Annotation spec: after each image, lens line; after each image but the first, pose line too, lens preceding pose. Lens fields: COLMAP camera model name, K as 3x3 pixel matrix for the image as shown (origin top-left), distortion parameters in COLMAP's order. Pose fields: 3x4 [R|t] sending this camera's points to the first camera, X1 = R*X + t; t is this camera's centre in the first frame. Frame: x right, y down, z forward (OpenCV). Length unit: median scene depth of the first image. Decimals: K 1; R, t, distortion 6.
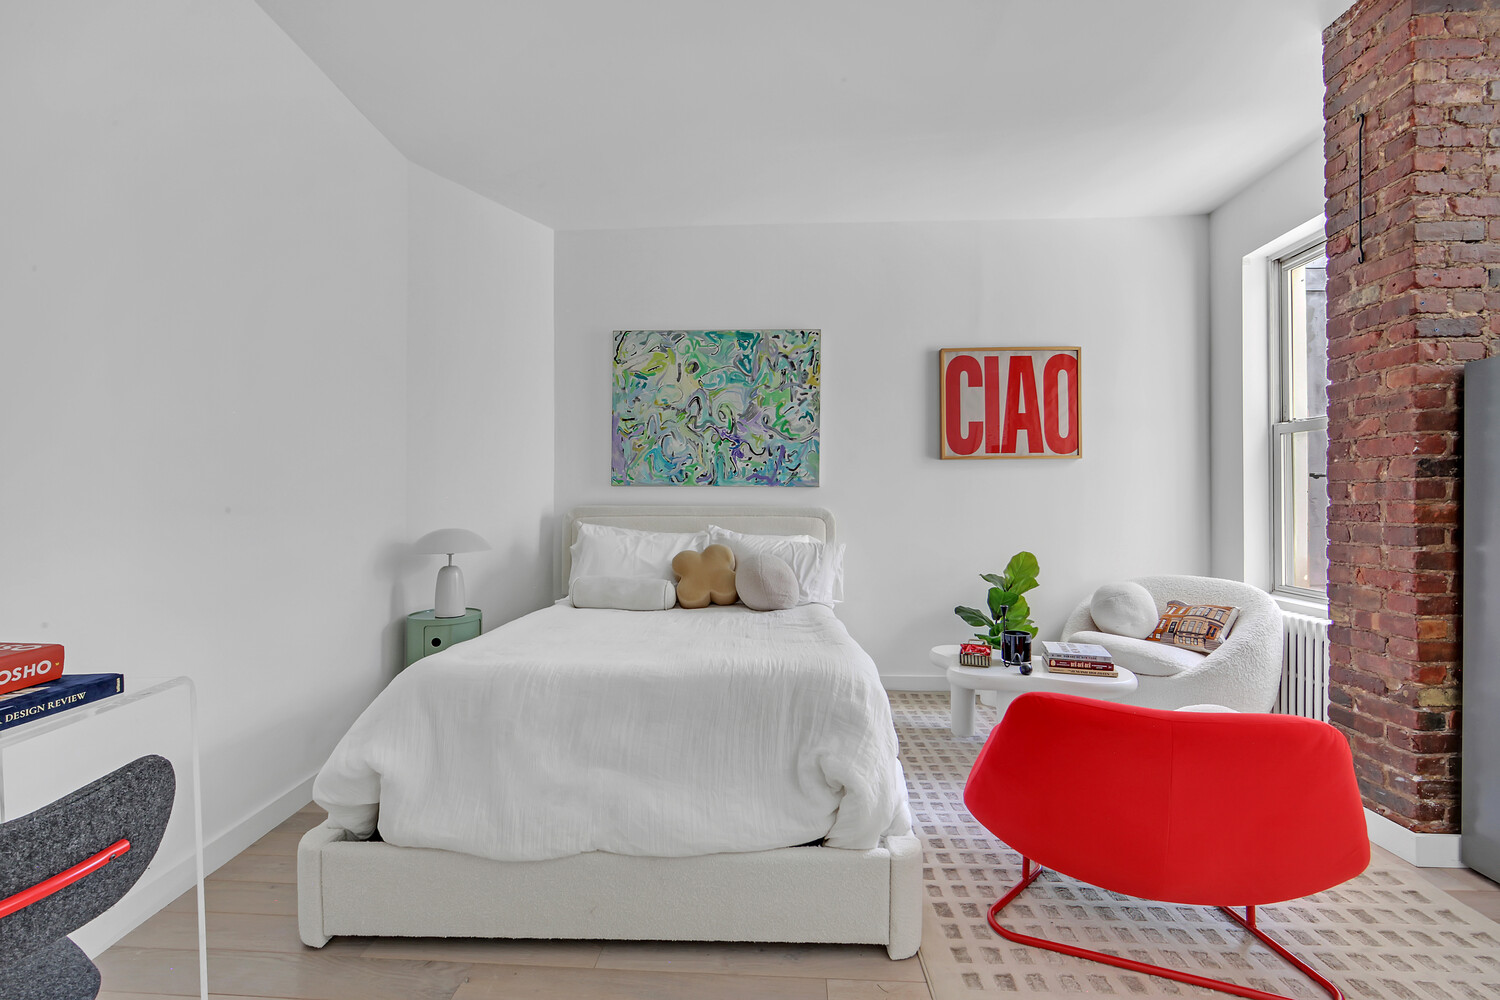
lens RADIAL K [[619.7, 0, 739.5], [0, 619.7, 517.2], [0, 0, 1]] dist [-0.005420, 0.000297]
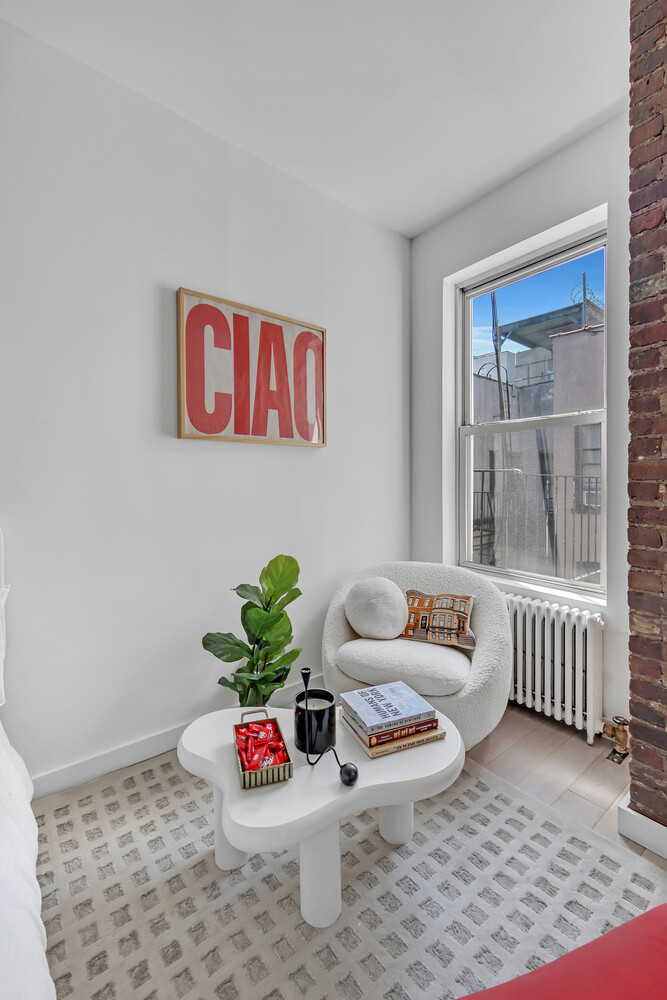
lens RADIAL K [[413.1, 0, 322.4], [0, 413.1, 484.1], [0, 0, 1]] dist [-0.005420, 0.000297]
pose [[0.747995, -0.002585, 0.663700, 0.145697], [0.012032, 0.999881, -0.009667, -0.036186], [-0.663596, 0.015217, 0.747937, 0.605804]]
